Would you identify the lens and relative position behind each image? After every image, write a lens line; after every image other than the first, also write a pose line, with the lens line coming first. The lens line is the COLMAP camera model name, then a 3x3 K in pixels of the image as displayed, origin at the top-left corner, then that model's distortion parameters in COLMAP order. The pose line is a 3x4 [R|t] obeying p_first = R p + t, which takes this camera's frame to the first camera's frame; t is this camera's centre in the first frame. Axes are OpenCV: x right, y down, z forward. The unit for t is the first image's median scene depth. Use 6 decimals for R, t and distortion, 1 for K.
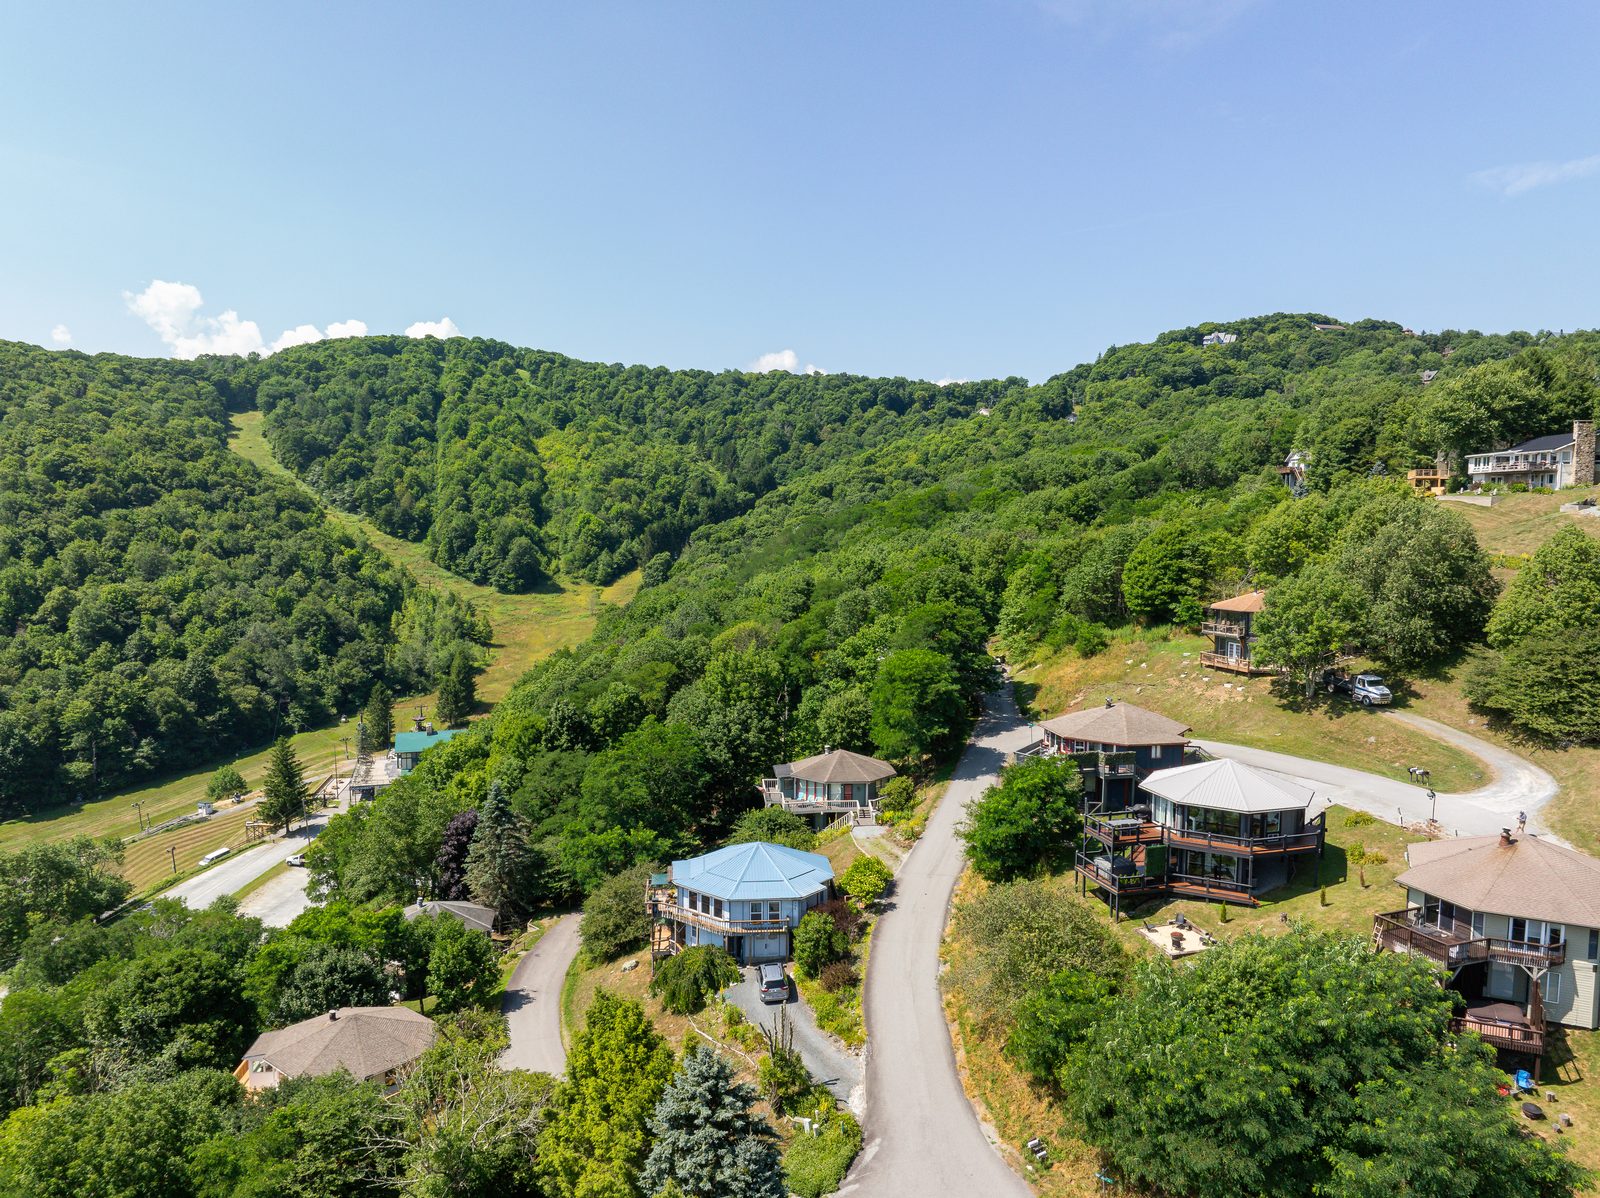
lens RADIAL K [[1171.5, 0, 800.0], [0, 1171.5, 599.0], [0, 0, 1]] dist [-0.024821, -0.001688]
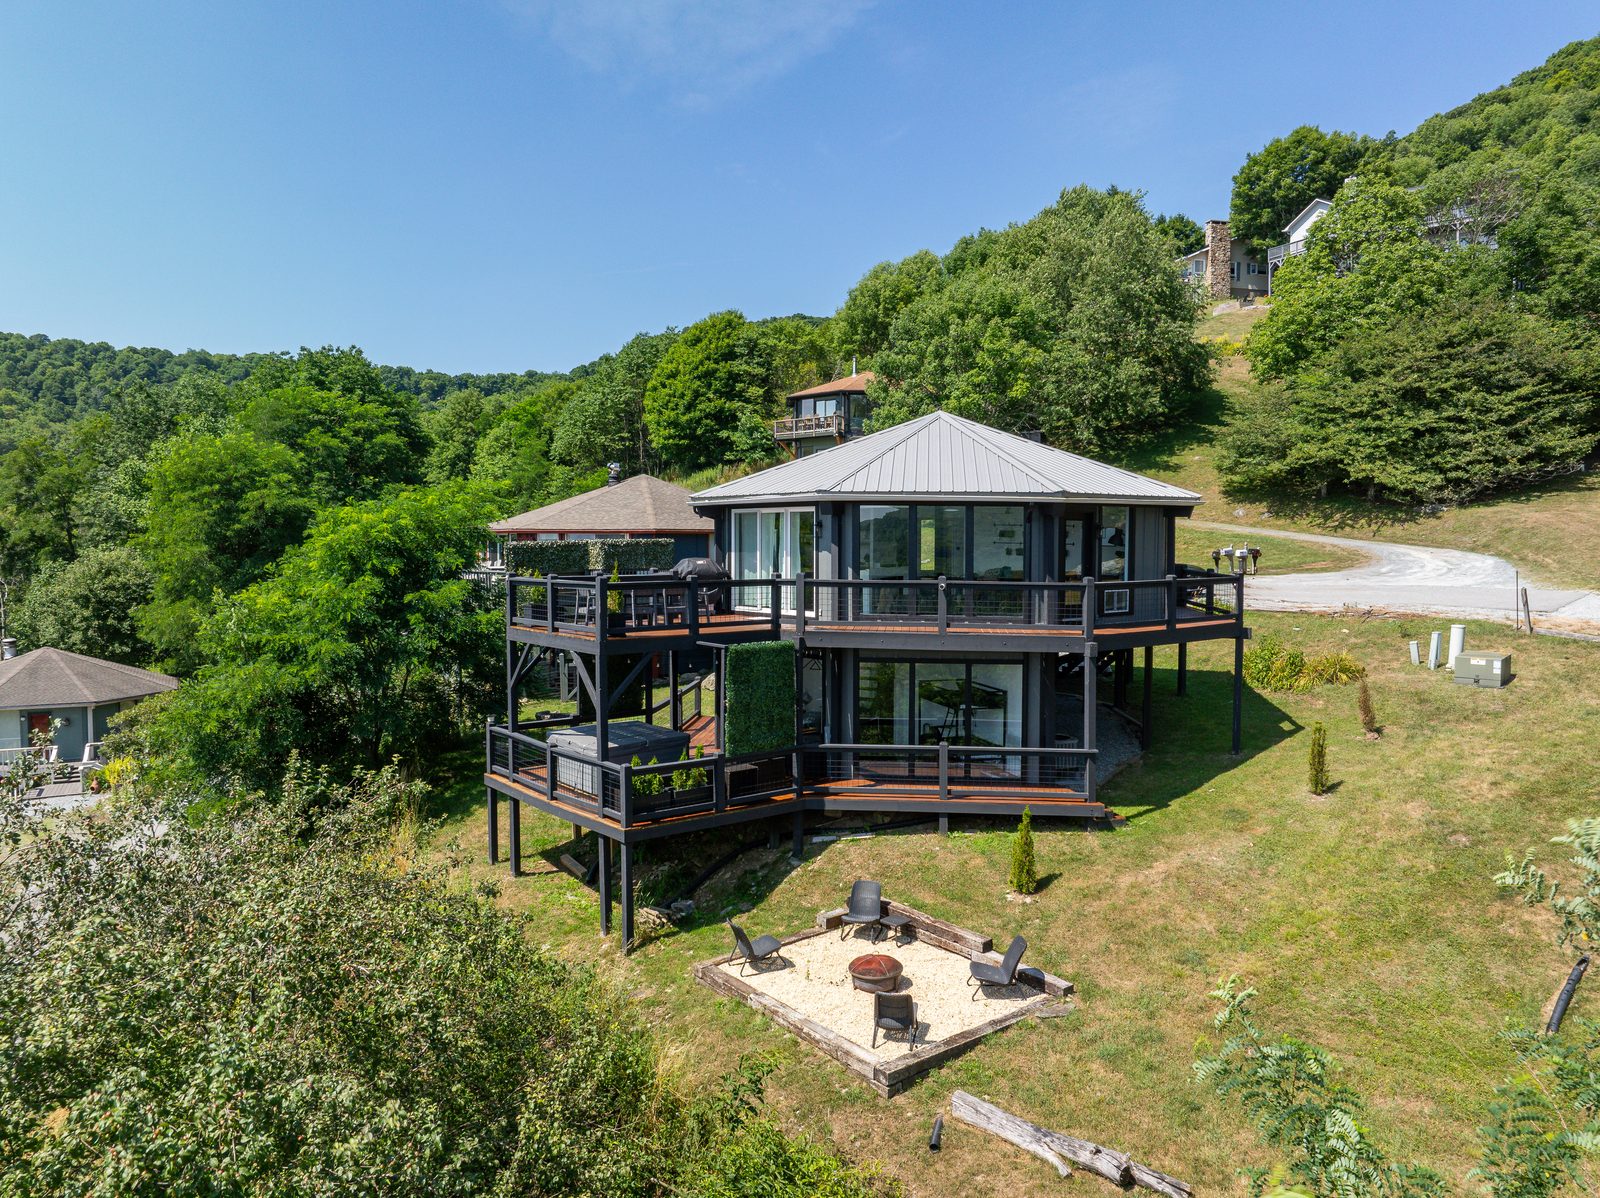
lens RADIAL K [[1171.5, 0, 800.0], [0, 1171.5, 599.0], [0, 0, 1]] dist [-0.024821, -0.001688]
pose [[0.923975, -0.028436, 0.381394, 0.122641], [0.039654, 0.998980, -0.021583, 0.120644], [-0.380392, 0.035066, 0.924160, 0.434271]]
